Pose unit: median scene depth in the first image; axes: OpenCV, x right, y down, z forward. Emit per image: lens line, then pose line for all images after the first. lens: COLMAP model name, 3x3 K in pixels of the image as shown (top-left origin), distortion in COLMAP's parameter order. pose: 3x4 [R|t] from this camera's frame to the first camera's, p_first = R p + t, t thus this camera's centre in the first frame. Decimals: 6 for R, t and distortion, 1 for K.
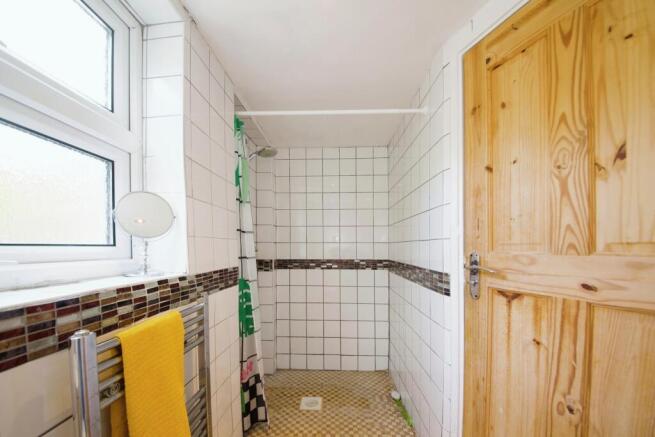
lens RADIAL K [[225.0, 0, 327.8], [0, 225.0, 230.7], [0, 0, 1]] dist [0.000082, -0.000005]
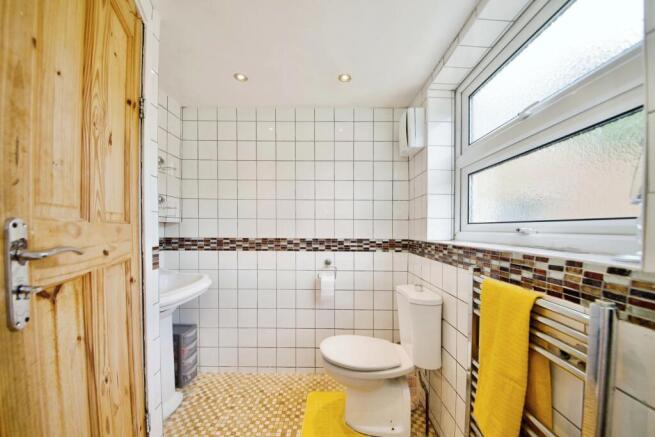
lens RADIAL K [[225.0, 0, 327.8], [0, 225.0, 230.7], [0, 0, 1]] dist [0.000082, -0.000005]
pose [[-0.999594, -0.010309, -0.026545, 0.126630], [-0.008712, 0.998187, -0.059560, 0.177478], [0.027111, -0.059305, -0.997872, 1.829774]]
